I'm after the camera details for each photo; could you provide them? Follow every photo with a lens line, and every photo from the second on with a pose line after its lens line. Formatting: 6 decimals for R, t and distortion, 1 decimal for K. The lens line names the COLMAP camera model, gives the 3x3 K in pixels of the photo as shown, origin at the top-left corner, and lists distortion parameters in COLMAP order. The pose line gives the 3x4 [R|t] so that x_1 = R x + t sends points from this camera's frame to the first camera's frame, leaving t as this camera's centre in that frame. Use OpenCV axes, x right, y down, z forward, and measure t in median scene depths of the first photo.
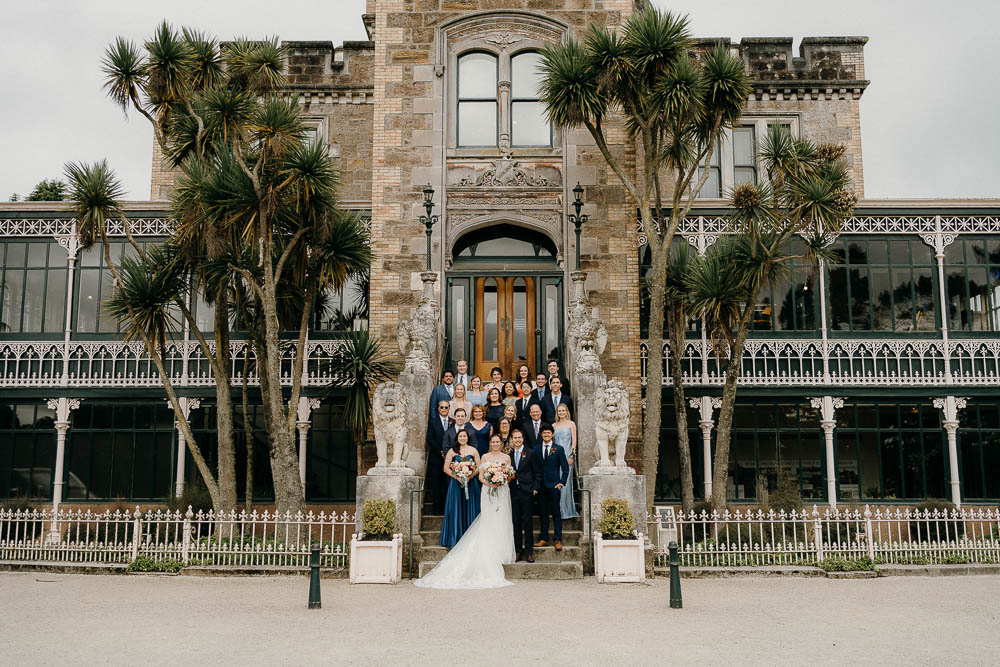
lens RADIAL K [[993.8, 0, 498.1], [0, 993.8, 331.3], [0, 0, 1]] dist [-0.014549, 0.000000]
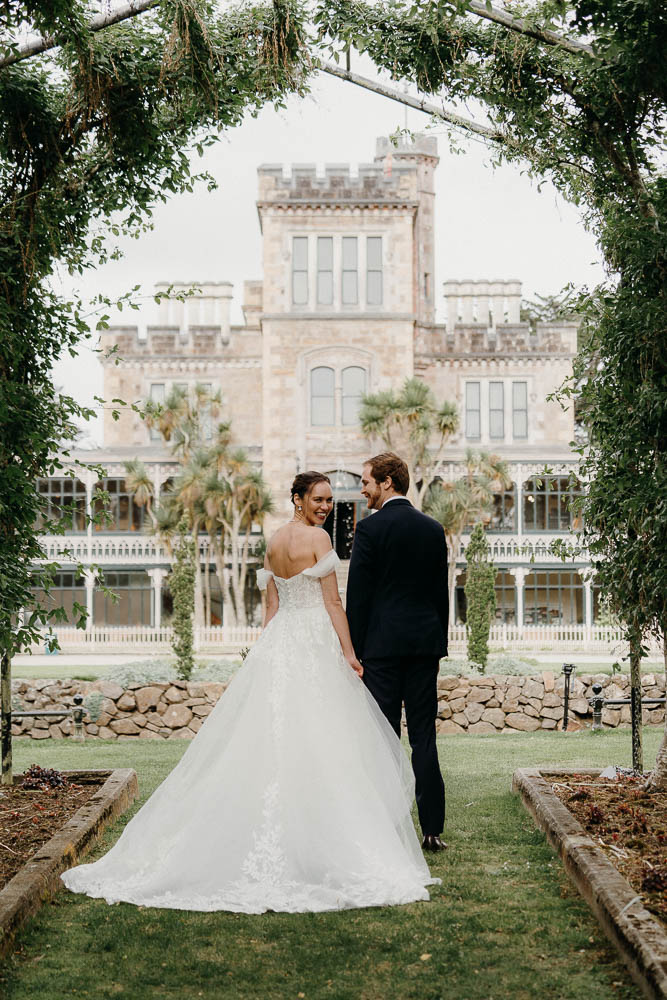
lens RADIAL K [[2094.1, 0, 333.9], [0, 2094.1, 500.7], [0, 0, 1]] dist [0.028627, 0.000000]
pose [[0.999914, -0.004840, 0.012229, -0.038924], [0.003805, 0.996522, 0.083243, -0.294063], [-0.012590, -0.083189, 0.996454, -2.180657]]
